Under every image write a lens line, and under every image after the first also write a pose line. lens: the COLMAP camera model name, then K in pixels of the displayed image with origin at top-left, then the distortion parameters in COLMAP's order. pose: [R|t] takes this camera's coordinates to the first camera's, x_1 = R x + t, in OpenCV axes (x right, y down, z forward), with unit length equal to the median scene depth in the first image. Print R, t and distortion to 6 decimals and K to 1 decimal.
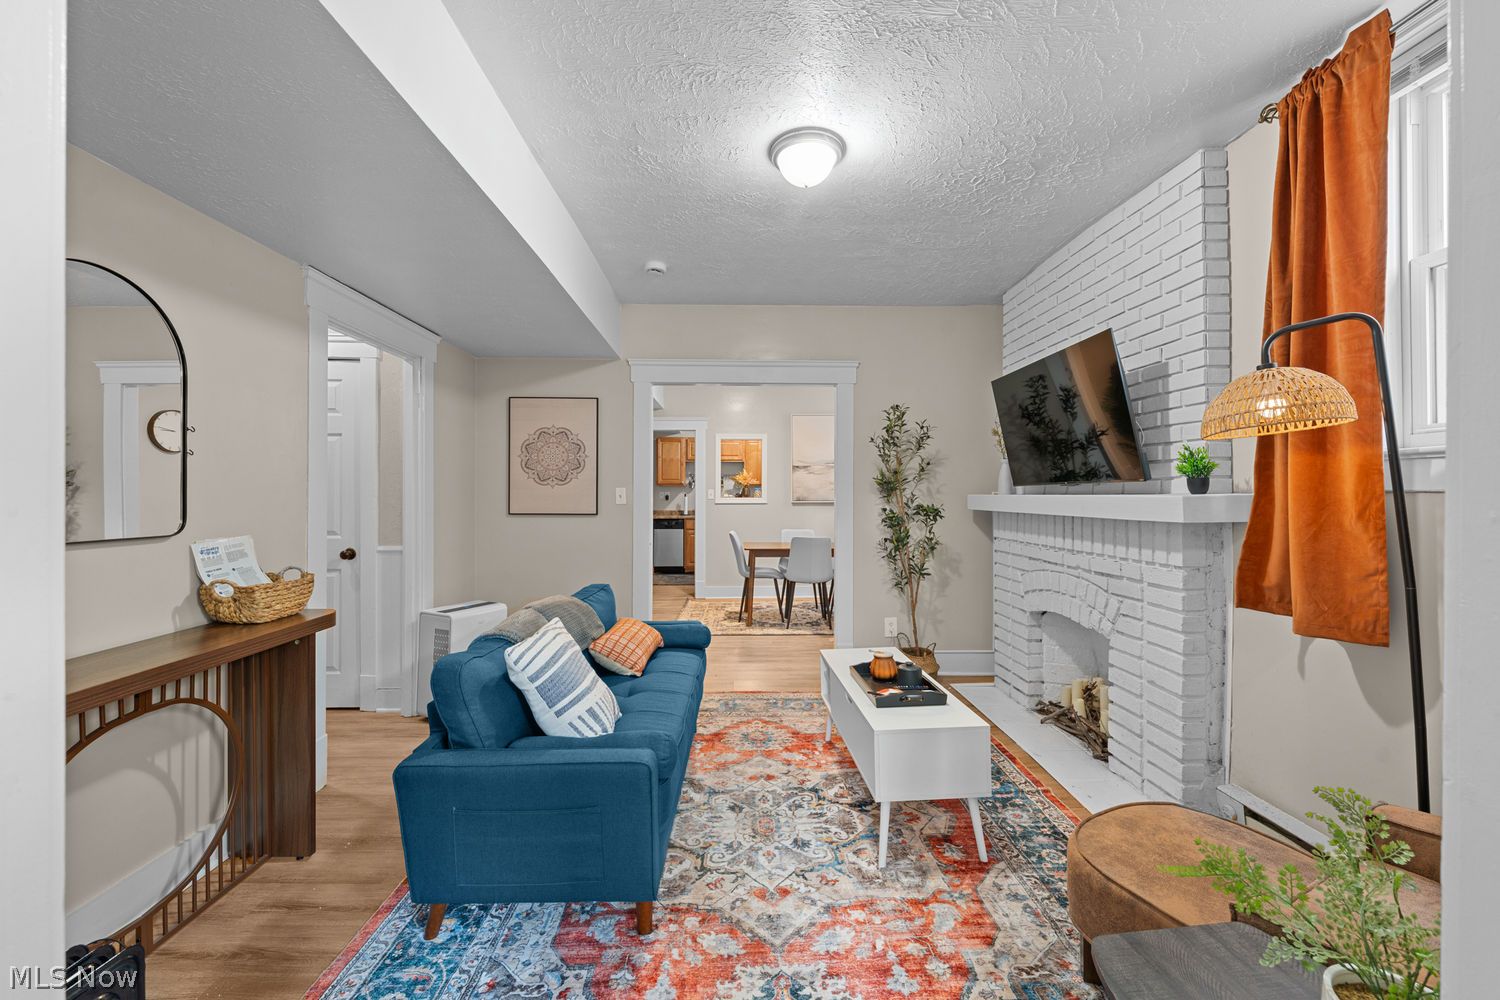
lens RADIAL K [[591.8, 0, 745.3], [0, 591.8, 494.0], [0, 0, 1]] dist [-0.000080, 0.000109]
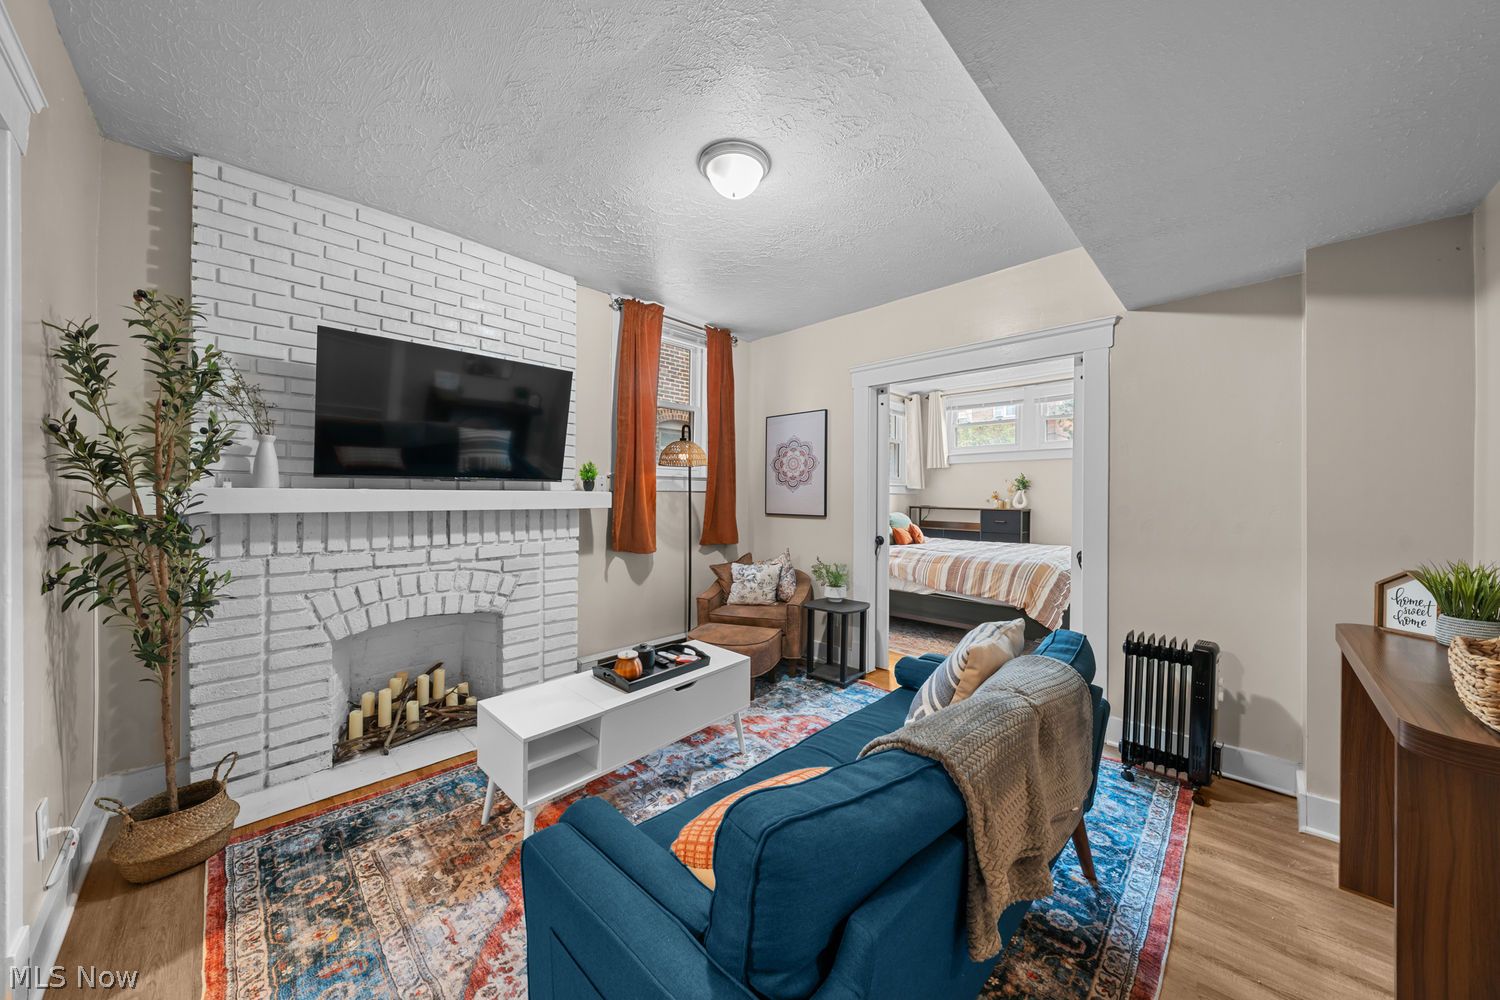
lens RADIAL K [[521.8, 0, 754.8], [0, 521.8, 498.6], [0, 0, 1]] dist [-0.000835, -0.000158]
pose [[-0.701868, -0.007629, 0.712267, -0.548113], [-0.003916, 0.999969, 0.006851, 0.009000], [-0.712297, 0.002019, -0.701876, 1.511695]]
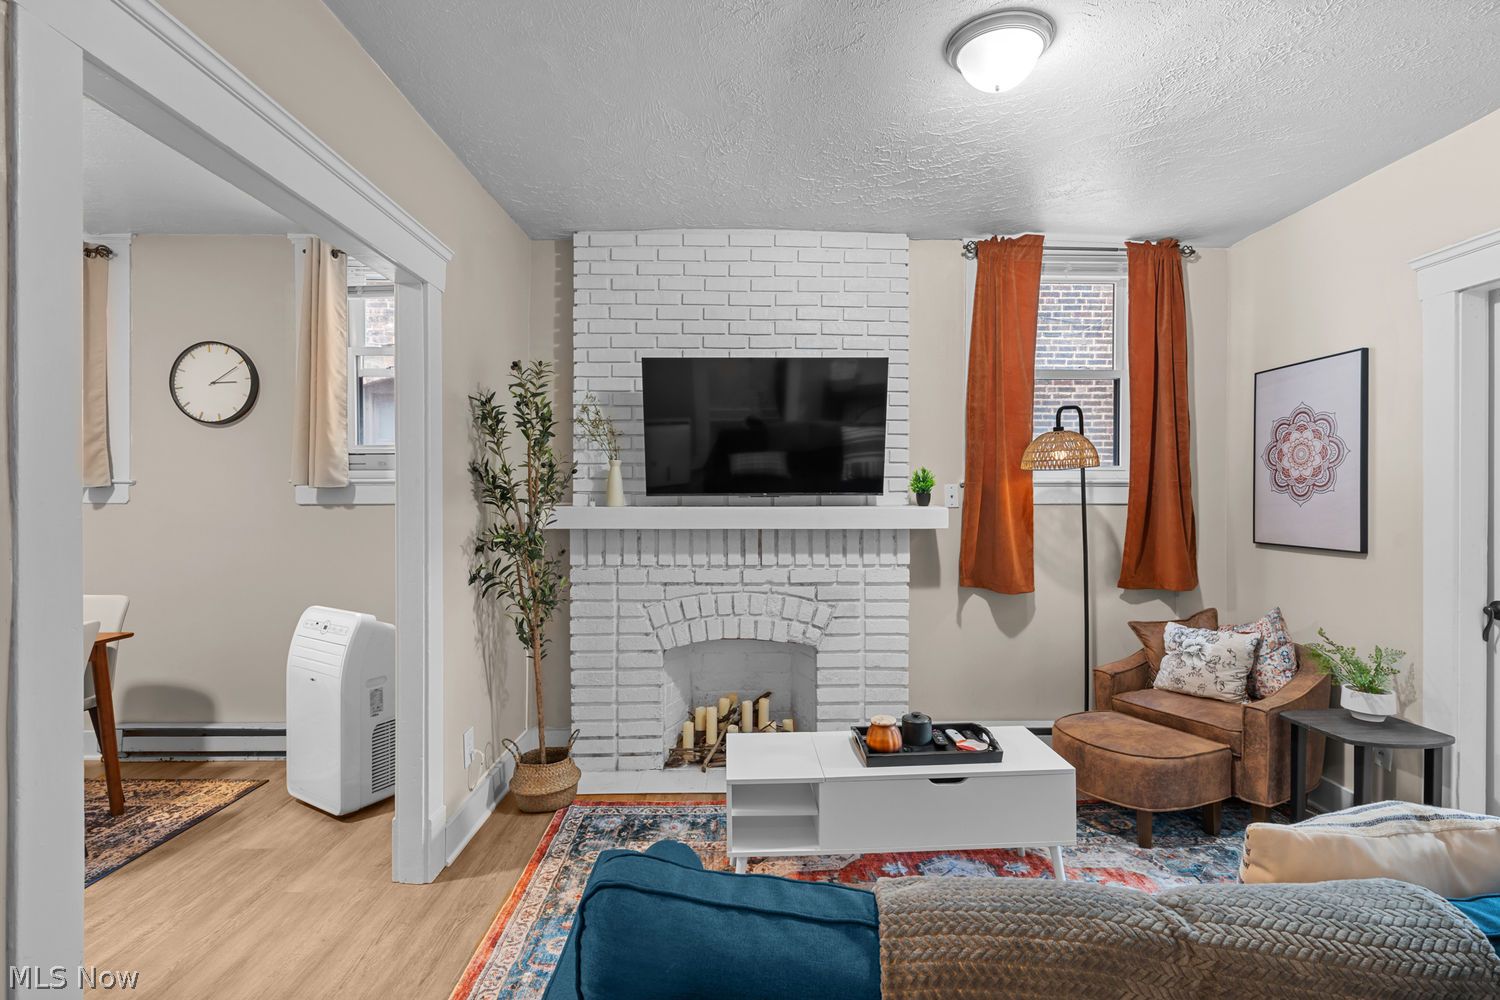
lens RADIAL K [[744.8, 0, 750.0], [0, 744.8, 500.0], [0, 0, 1]] dist [0.006220, -0.002006]
pose [[0.017600, -0.006431, 0.999824, -0.767318], [0.001709, 0.999978, 0.006402, -0.020620], [-0.999844, 0.001596, 0.017610, 1.199698]]
